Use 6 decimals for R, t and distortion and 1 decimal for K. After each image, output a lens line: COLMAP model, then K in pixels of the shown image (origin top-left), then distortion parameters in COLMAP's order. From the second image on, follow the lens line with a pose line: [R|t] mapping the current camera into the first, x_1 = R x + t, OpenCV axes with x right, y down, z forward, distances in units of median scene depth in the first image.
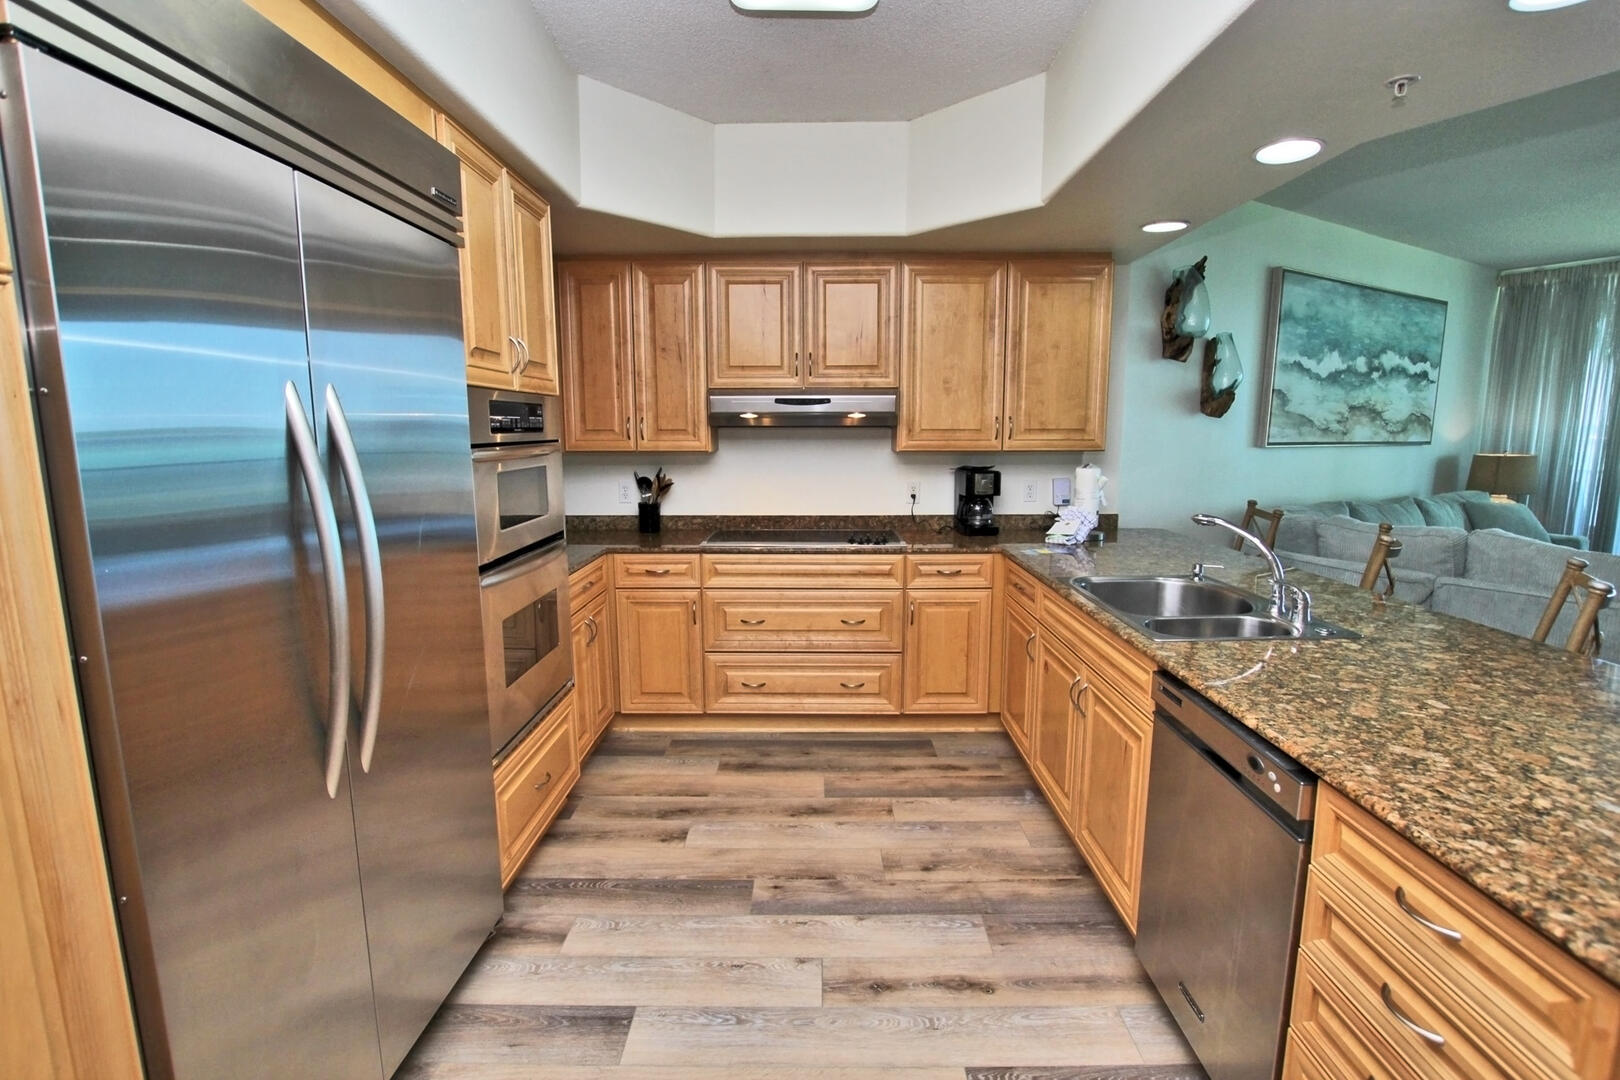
lens RADIAL K [[751.3, 0, 811.0], [0, 751.3, 542.0], [0, 0, 1]] dist [-0.033047, 0.003963]
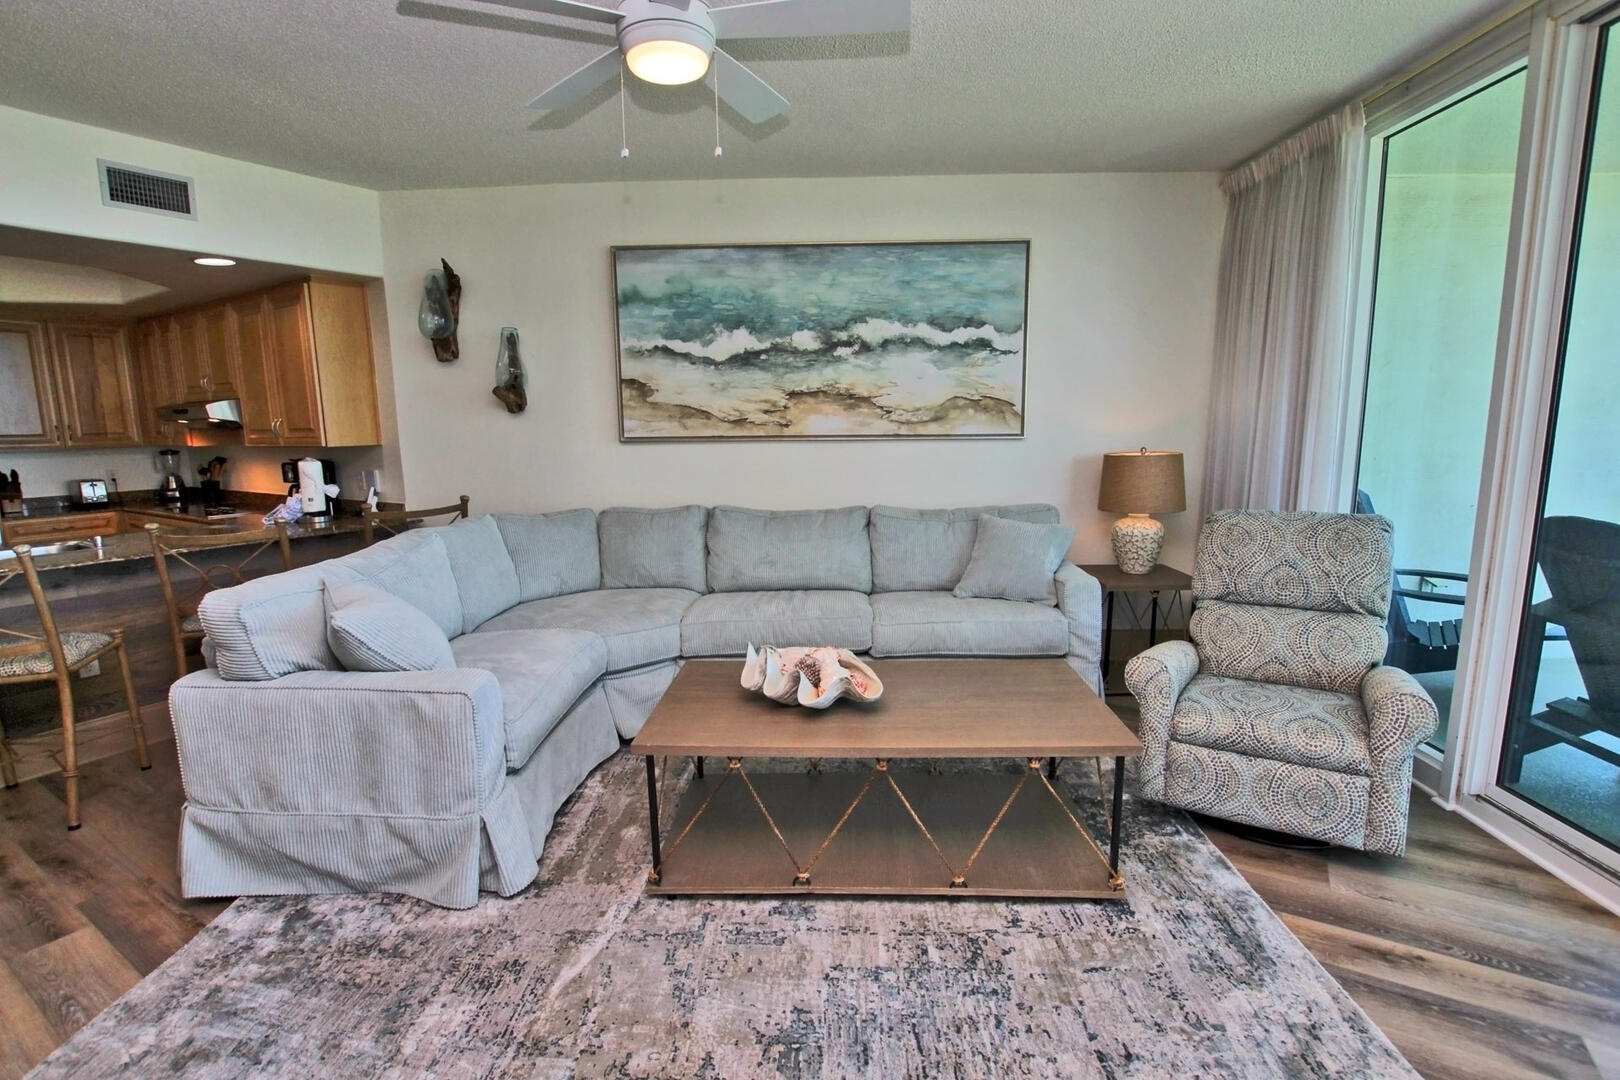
lens RADIAL K [[751.3, 0, 812.5], [0, 751.3, 541.8], [0, 0, 1]] dist [-0.033047, 0.003963]
pose [[0.855546, 0.073681, -0.512458, 1.463313], [-0.067324, 0.997250, 0.030987, -0.054747], [0.513331, 0.007990, 0.858153, 0.359934]]
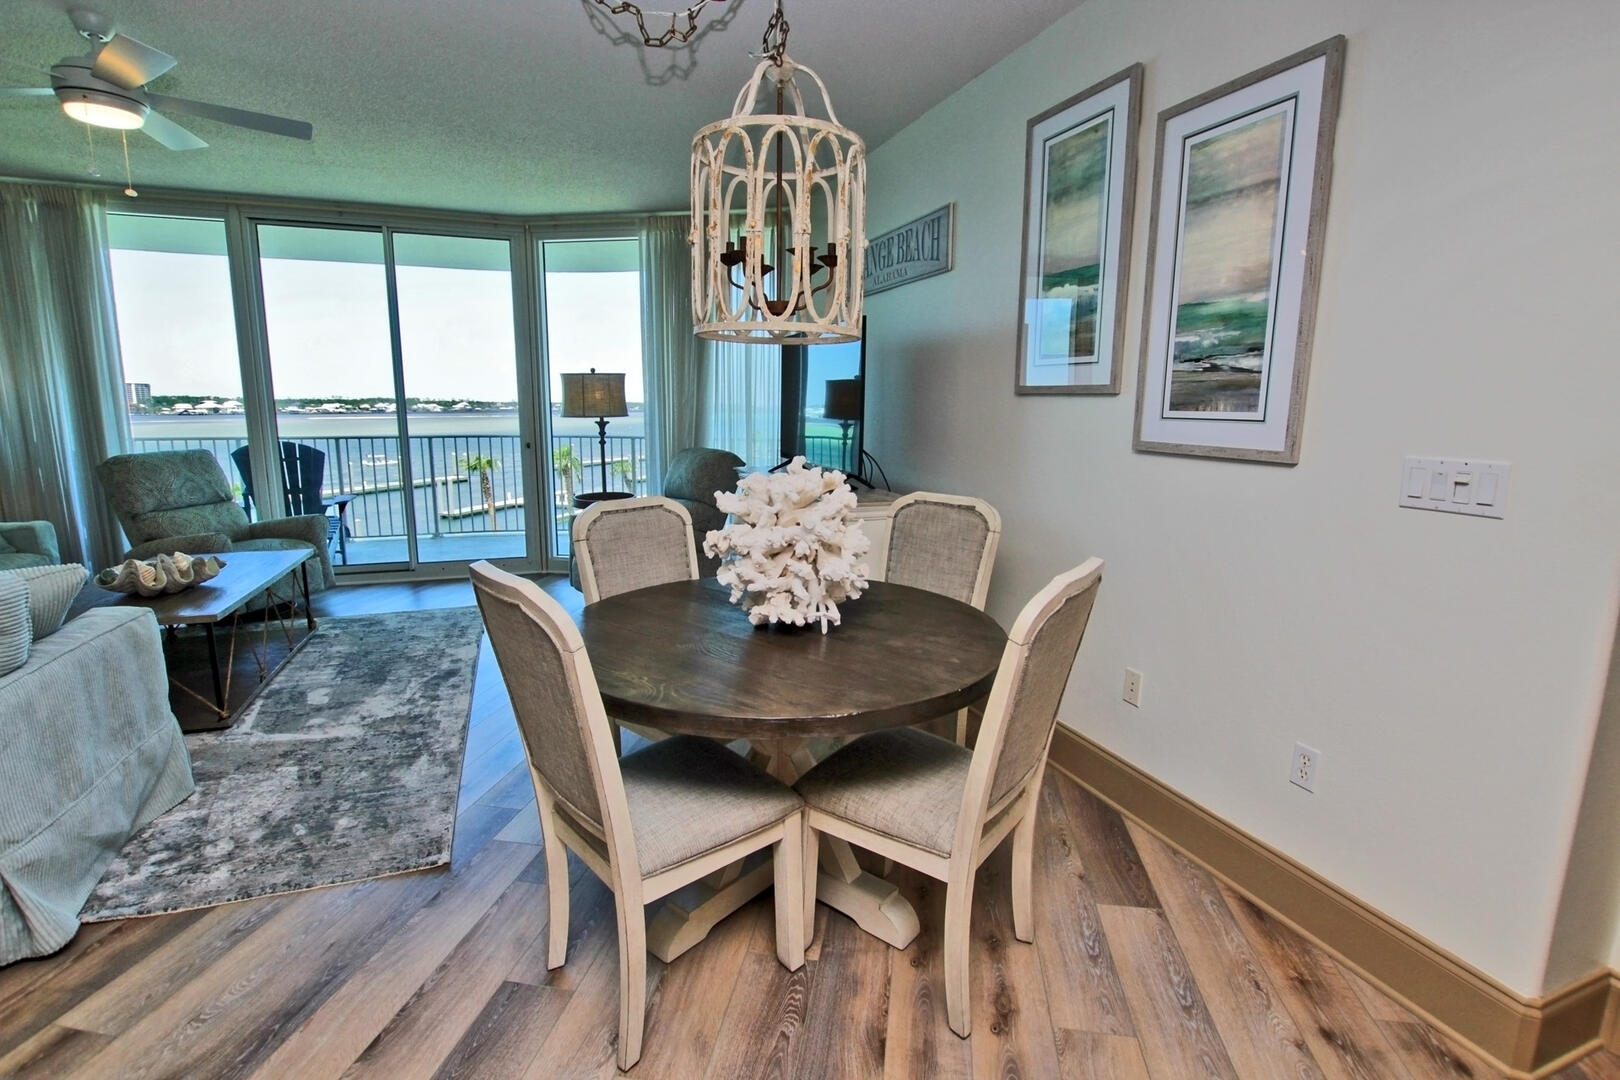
lens RADIAL K [[751.3, 0, 814.9], [0, 751.3, 539.7], [0, 0, 1]] dist [-0.033047, 0.003963]
pose [[0.145447, -0.168294, 0.974947, 0.492913], [0.137368, 0.979317, 0.148555, 0.012618], [-0.979783, 0.112320, 0.165557, 0.040979]]
